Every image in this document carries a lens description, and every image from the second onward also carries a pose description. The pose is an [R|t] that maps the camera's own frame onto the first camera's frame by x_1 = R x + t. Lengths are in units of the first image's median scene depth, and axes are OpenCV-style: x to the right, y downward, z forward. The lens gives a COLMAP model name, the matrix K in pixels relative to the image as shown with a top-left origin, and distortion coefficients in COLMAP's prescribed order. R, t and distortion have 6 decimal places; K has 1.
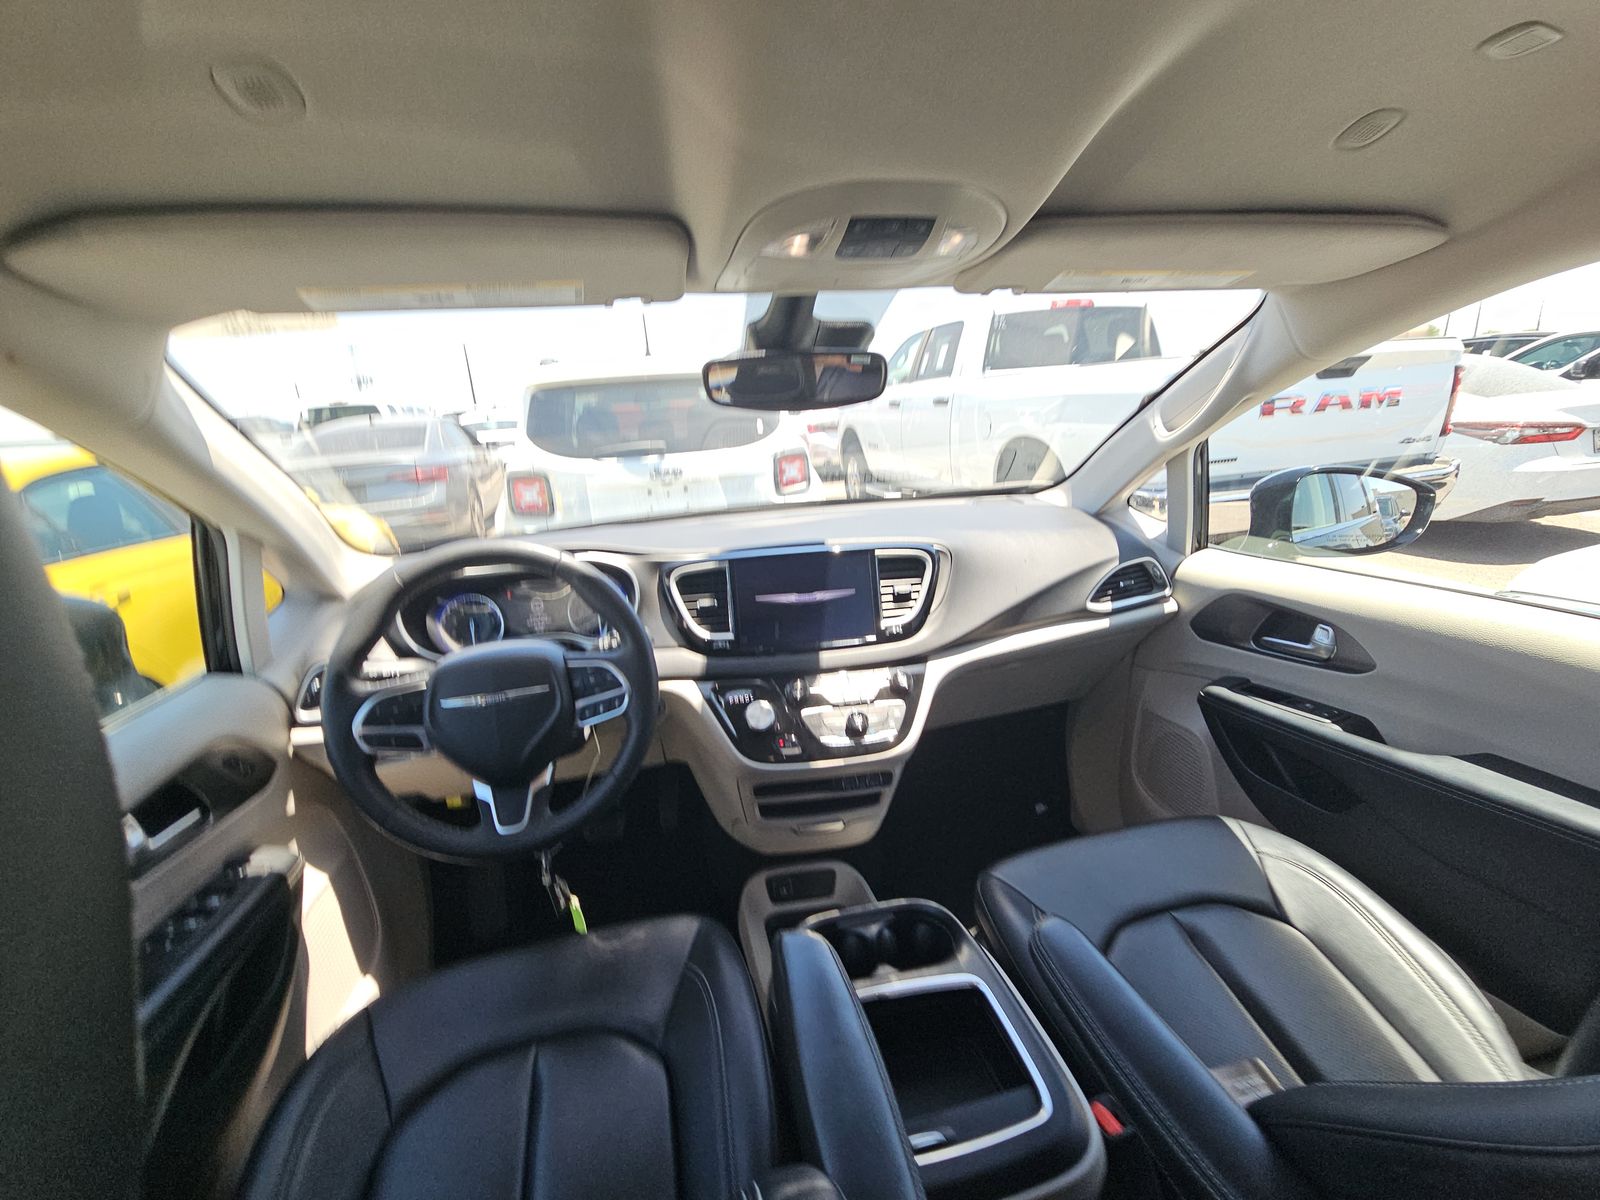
lens RADIAL K [[650.9, 0, 791.5], [0, 650.9, 595.5], [0, 0, 1]] dist [0.003283, -0.002888]
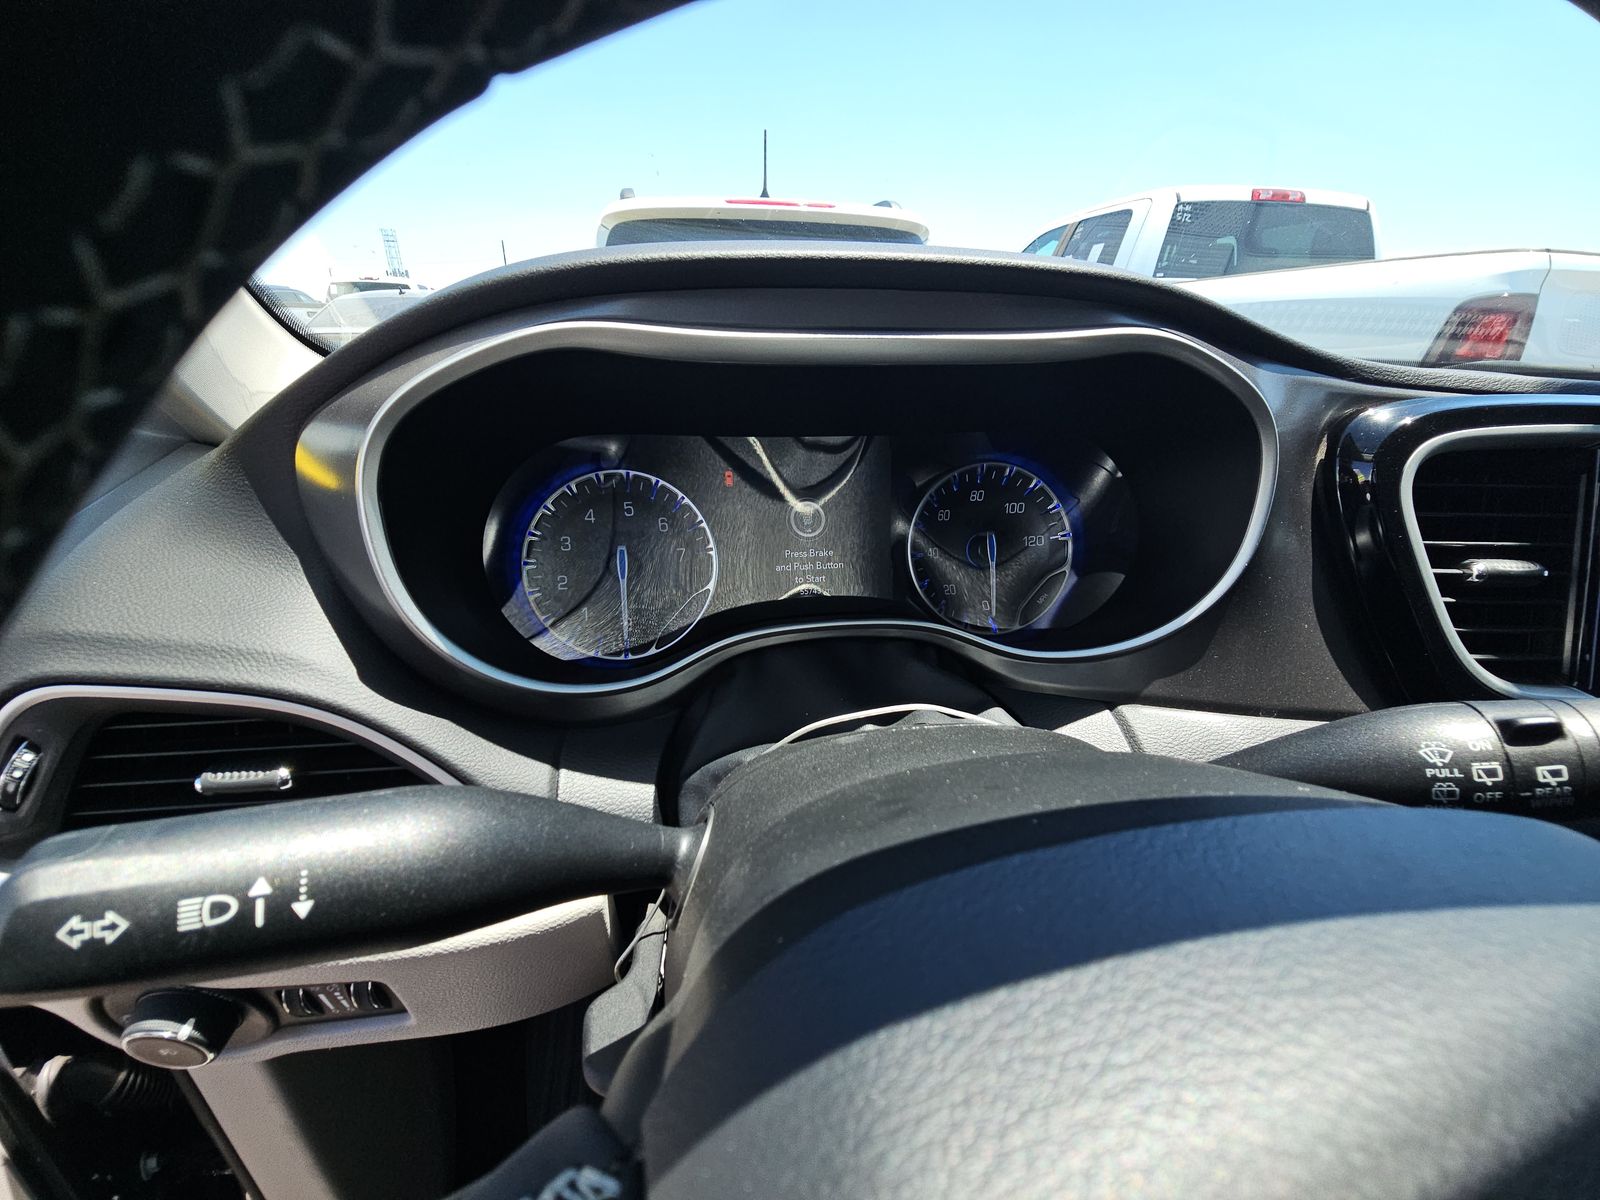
lens RADIAL K [[650.9, 0, 795.9], [0, 650.9, 599.1], [0, 0, 1]] dist [0.003283, -0.002888]
pose [[0.995517, 0.091667, -0.023296, -0.422338], [-0.088841, 0.990790, 0.102188, 0.023516], [0.032449, -0.099661, 0.994492, 0.732490]]
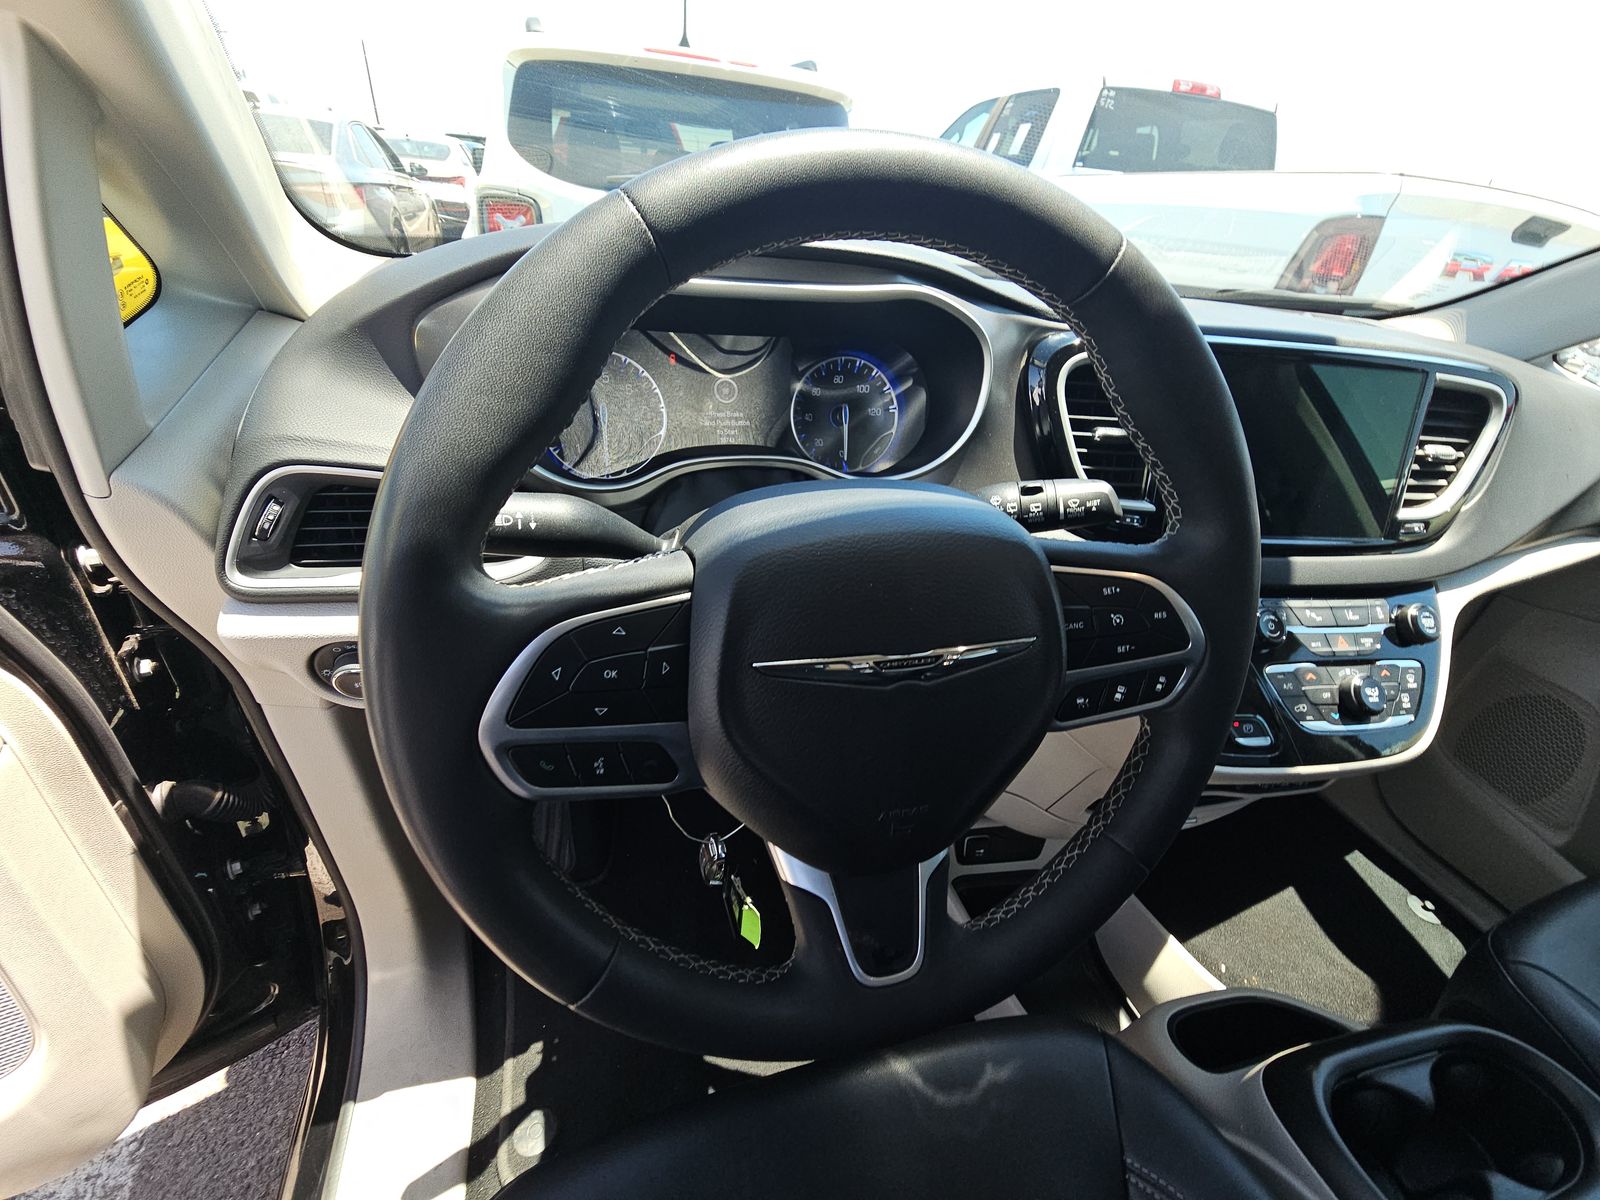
lens RADIAL K [[650.9, 0, 797.9], [0, 650.9, 598.2], [0, 0, 1]] dist [0.003283, -0.002888]
pose [[0.988274, 0.097452, 0.117549, -0.416183], [-0.124823, 0.959020, 0.254361, 0.036635], [-0.087944, -0.266052, 0.959939, 0.523695]]
